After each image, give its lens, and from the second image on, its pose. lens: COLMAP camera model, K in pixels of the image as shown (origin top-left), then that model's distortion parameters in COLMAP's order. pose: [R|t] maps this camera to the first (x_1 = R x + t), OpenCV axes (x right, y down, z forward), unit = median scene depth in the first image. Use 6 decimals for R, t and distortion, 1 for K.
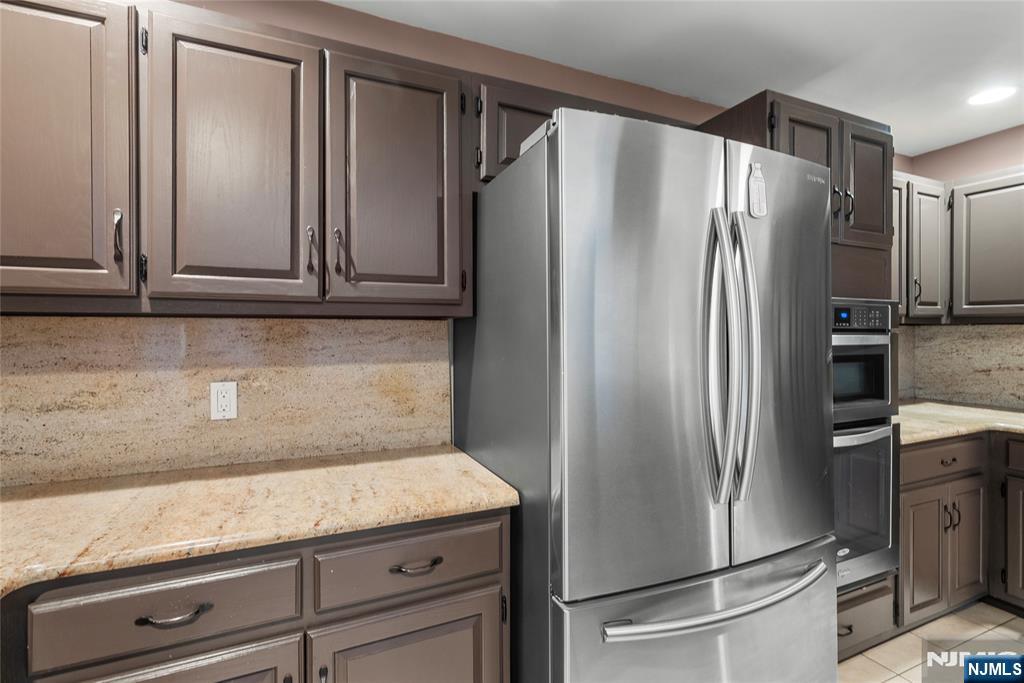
lens RADIAL K [[471.2, 0, 510.1], [0, 471.2, 333.8], [0, 0, 1]] dist [-0.001468, 0.000439]
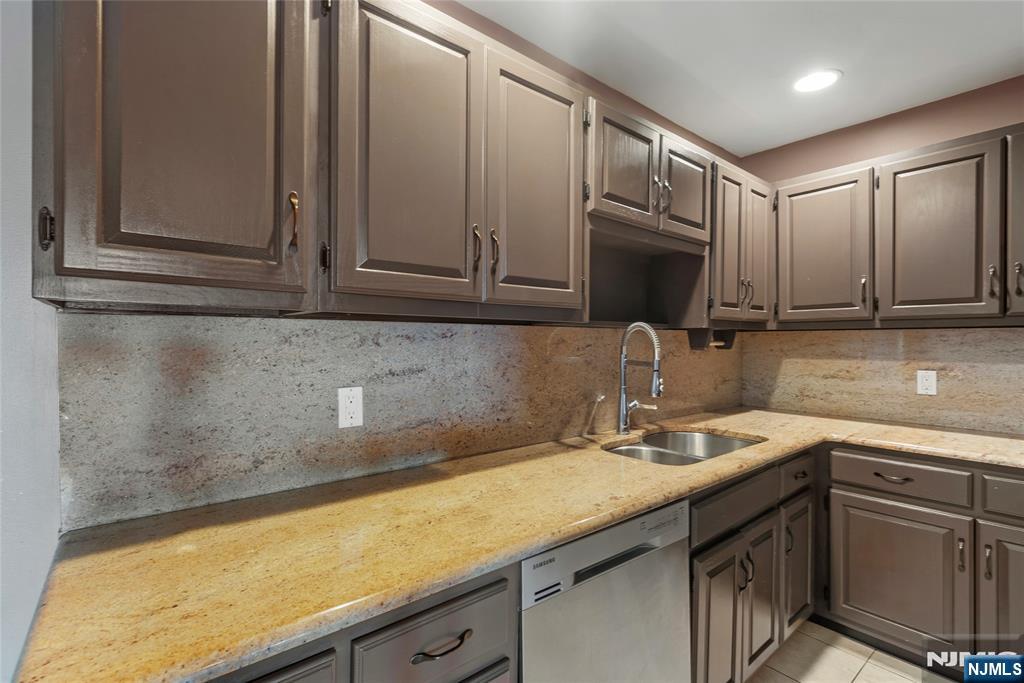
lens RADIAL K [[471.2, 0, 514.1], [0, 471.2, 343.2], [0, 0, 1]] dist [-0.001468, 0.000439]
pose [[0.271674, 0.008268, -0.962354, 0.544538], [0.002741, 0.999952, 0.009364, -0.005019], [0.962385, -0.005182, 0.271639, -0.770908]]
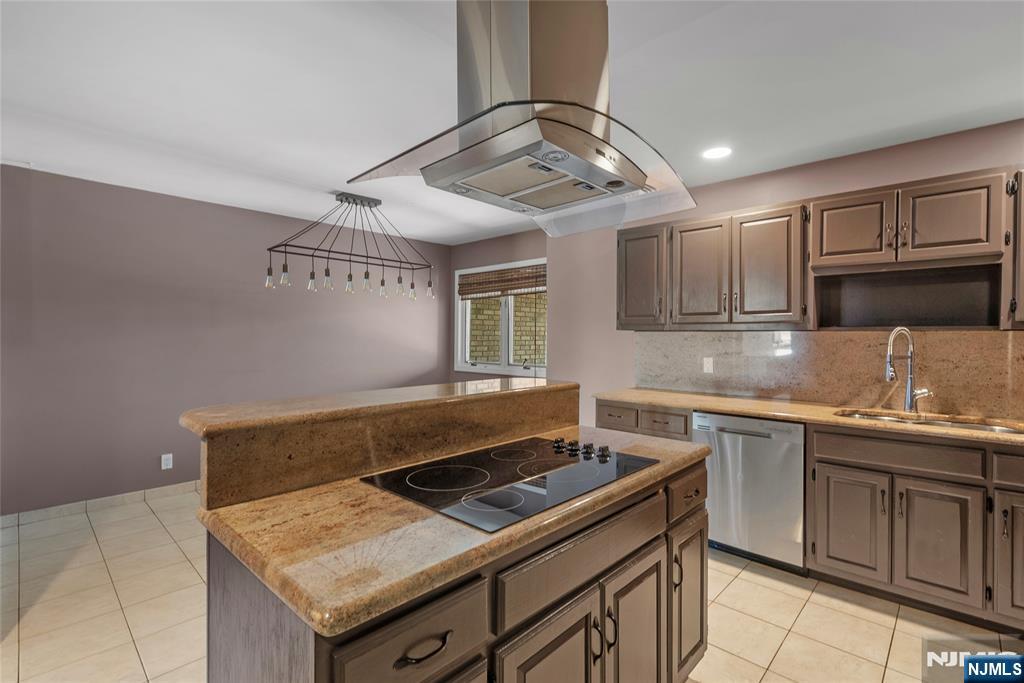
lens RADIAL K [[471.2, 0, 511.5], [0, 471.2, 338.0], [0, 0, 1]] dist [-0.001468, 0.000439]
pose [[-0.922373, -0.001686, -0.386296, 1.478048], [-0.000805, 0.999997, -0.002442, -0.002790], [0.386299, -0.001942, -0.922372, 1.127432]]
